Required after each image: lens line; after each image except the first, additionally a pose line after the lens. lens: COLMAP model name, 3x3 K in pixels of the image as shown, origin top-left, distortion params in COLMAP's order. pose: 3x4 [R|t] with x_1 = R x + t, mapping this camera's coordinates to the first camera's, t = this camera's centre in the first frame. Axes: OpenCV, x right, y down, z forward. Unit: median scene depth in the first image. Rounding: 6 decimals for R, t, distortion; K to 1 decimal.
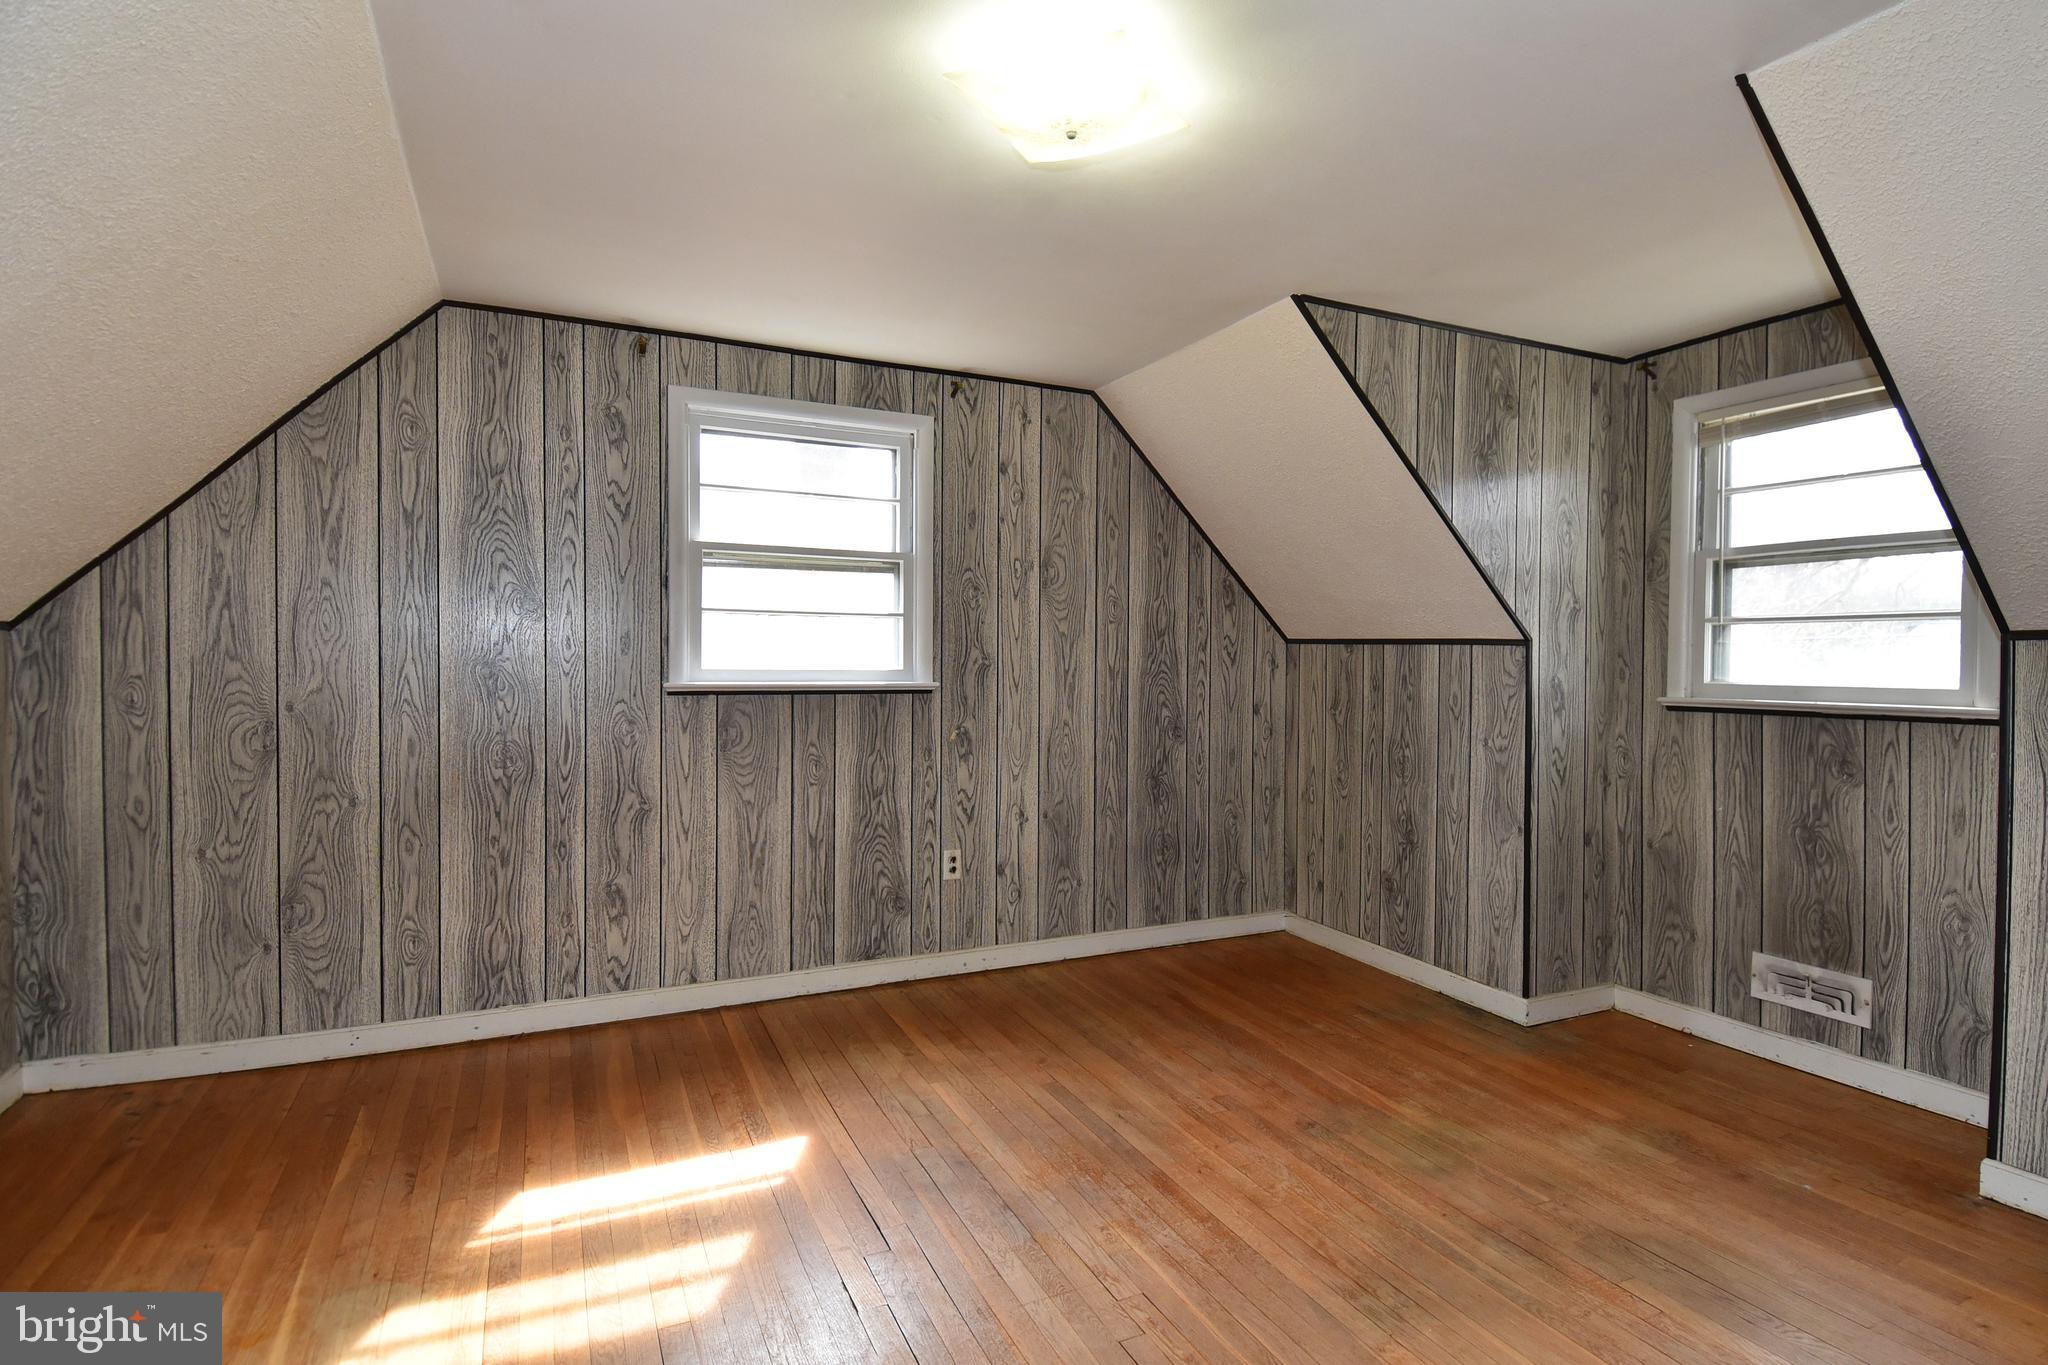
lens RADIAL K [[1111.4, 0, 1068.6], [0, 1111.4, 675.7], [0, 0, 1]] dist [0.044698, -0.054673]
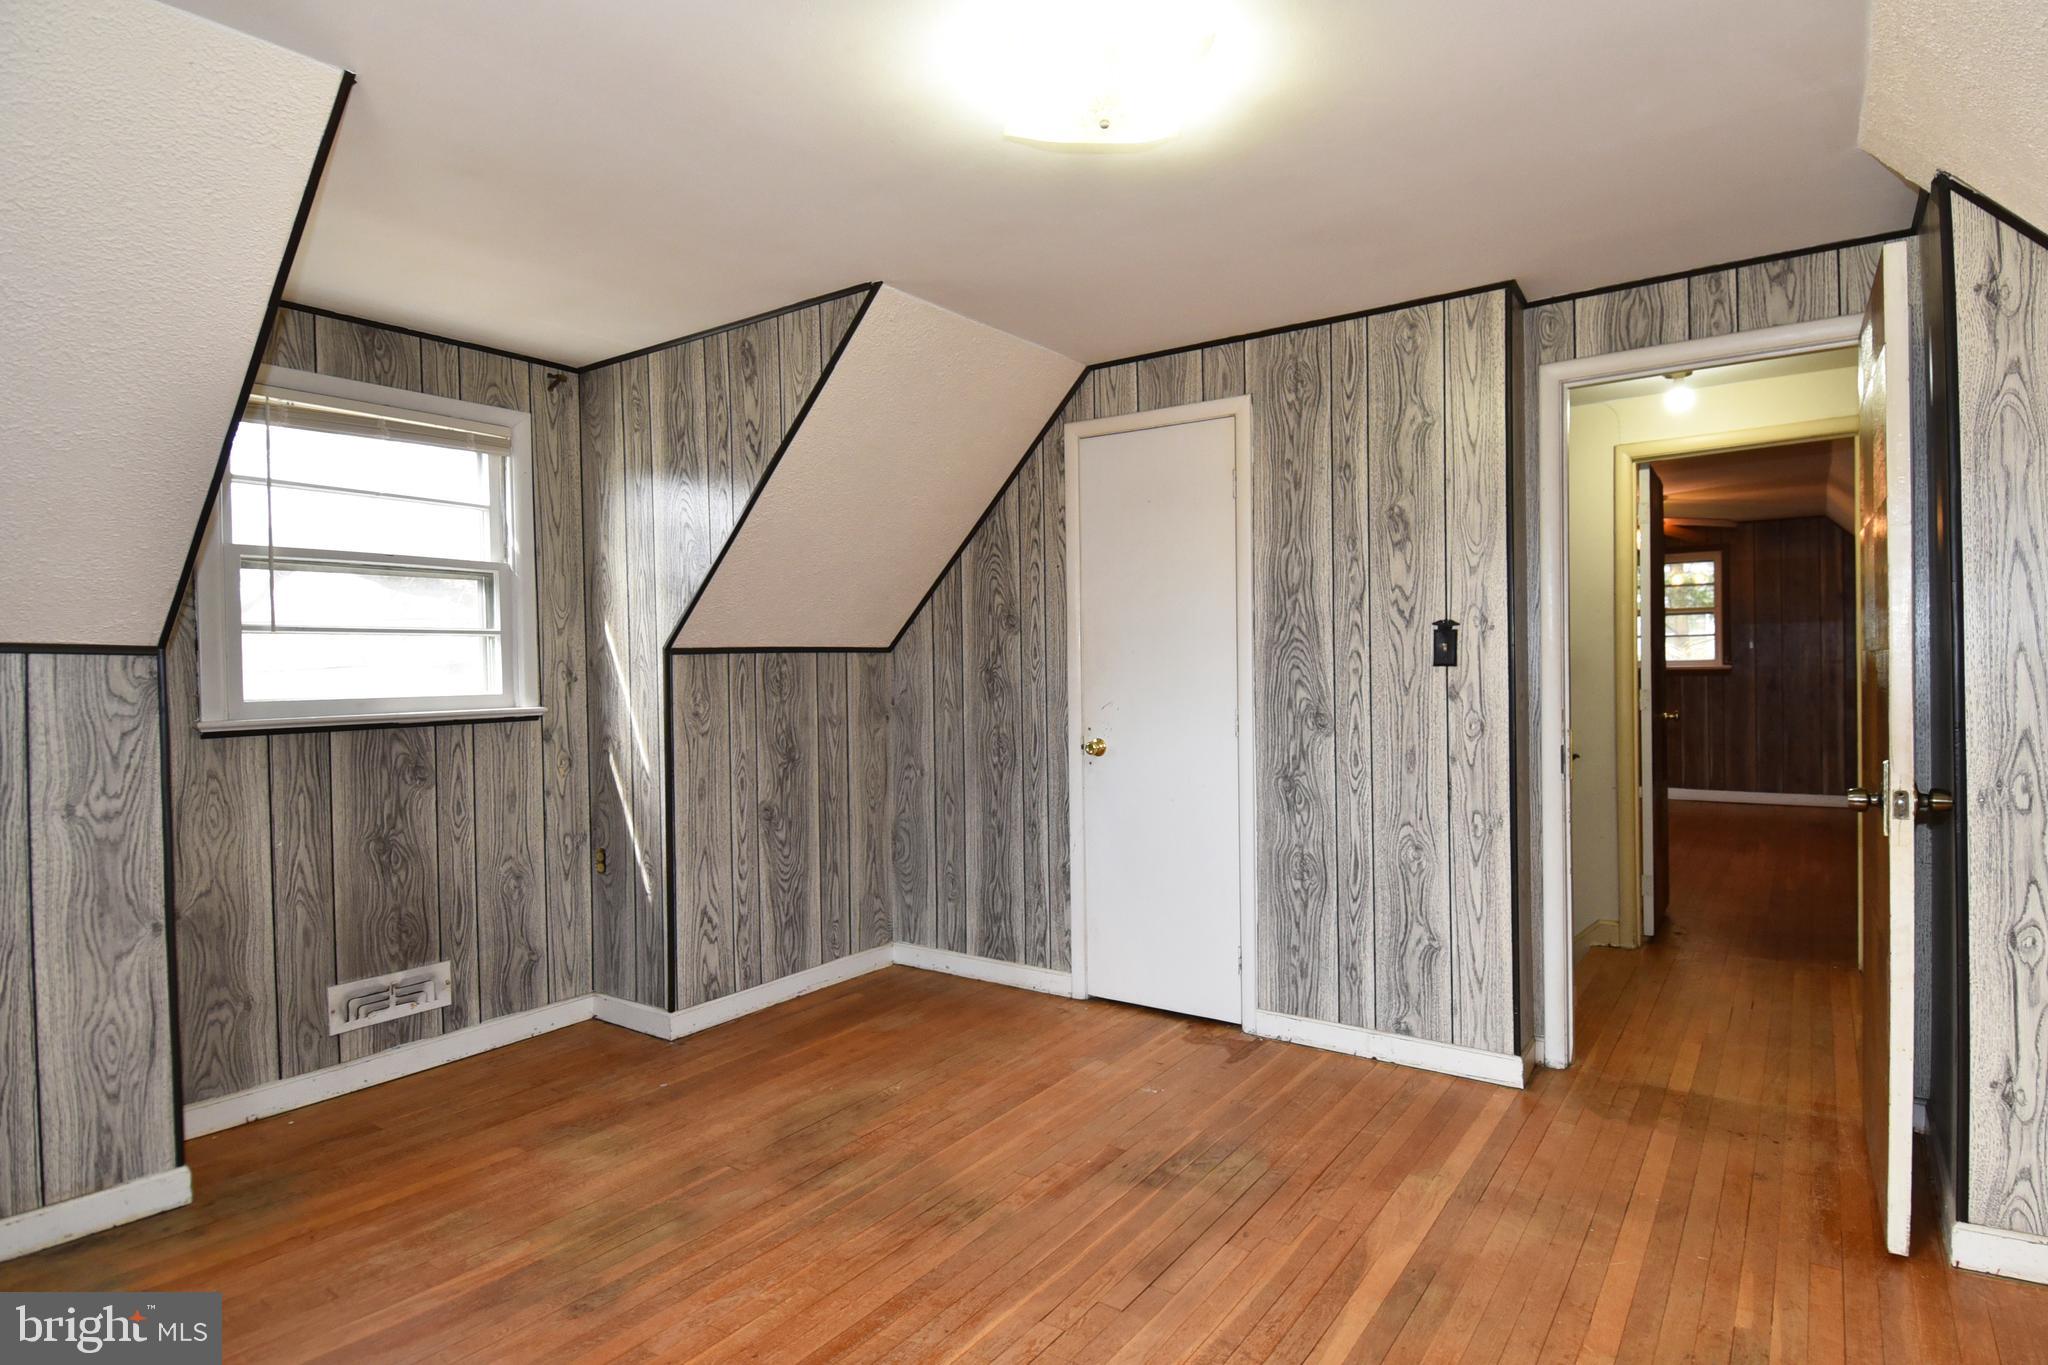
lens RADIAL K [[1111.4, 0, 1068.6], [0, 1111.4, 675.7], [0, 0, 1]] dist [0.044698, -0.054673]
pose [[-0.519608, -0.004731, 0.854392, -0.526756], [0.027454, 0.999376, 0.022230, -0.016505], [-0.853964, 0.035007, -0.519154, 1.003975]]
